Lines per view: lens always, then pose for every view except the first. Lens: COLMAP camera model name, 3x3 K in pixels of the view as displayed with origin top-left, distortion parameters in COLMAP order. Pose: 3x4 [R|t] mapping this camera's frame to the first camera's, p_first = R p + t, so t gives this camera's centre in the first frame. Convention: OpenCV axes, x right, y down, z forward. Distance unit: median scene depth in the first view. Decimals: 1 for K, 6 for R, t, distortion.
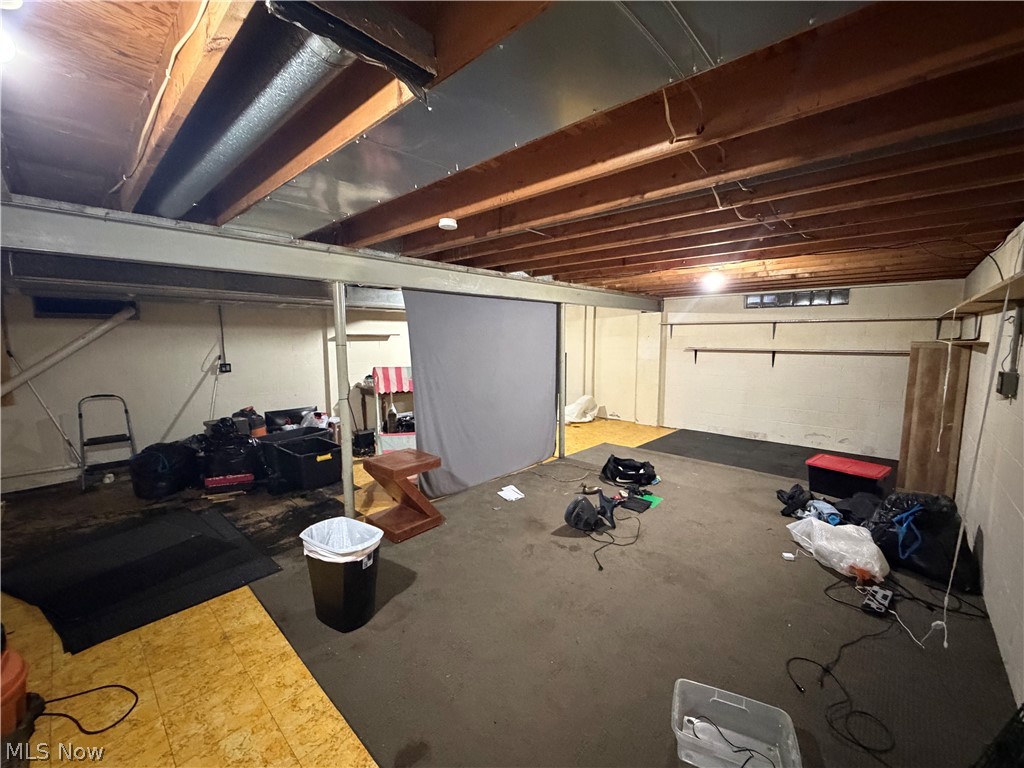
lens RADIAL K [[411.8, 0, 512.0], [0, 411.8, 383.0], [0, 0, 1]] dist [0.001691, 0.000569]
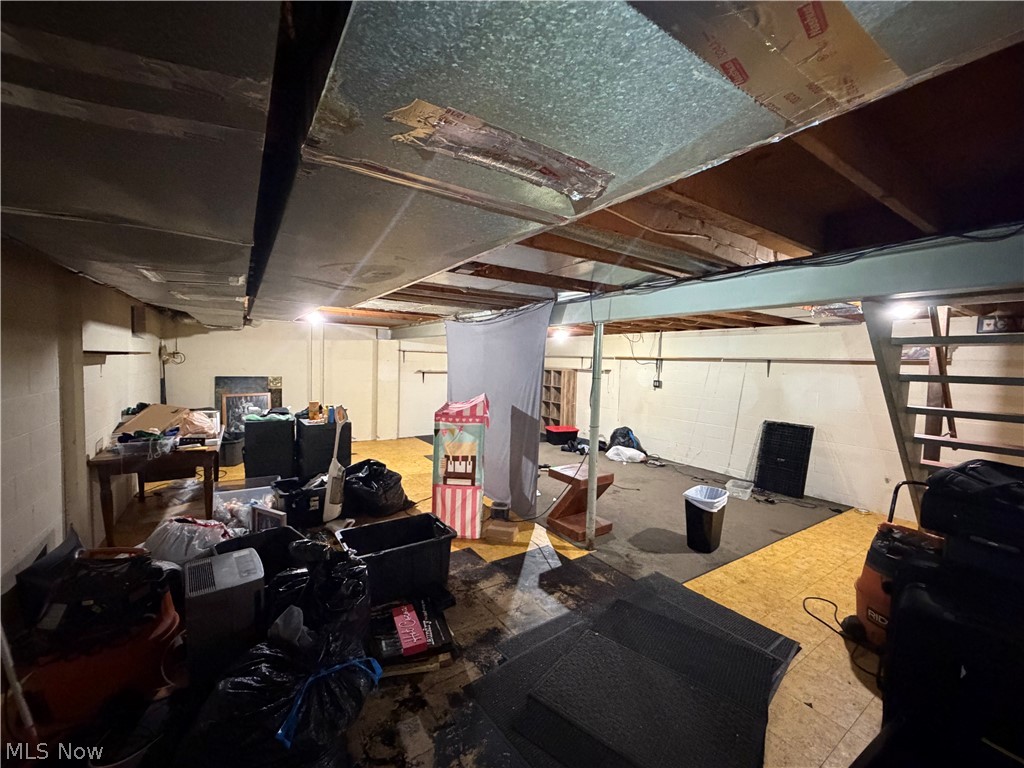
lens RADIAL K [[411.8, 0, 510.7], [0, 411.8, 384.2], [0, 0, 1]] dist [0.001691, 0.000569]
pose [[0.240774, -0.045174, 0.969529, -1.573102], [0.082275, 0.996271, 0.025988, -0.118945], [-0.967088, 0.073510, 0.243593, 0.966661]]
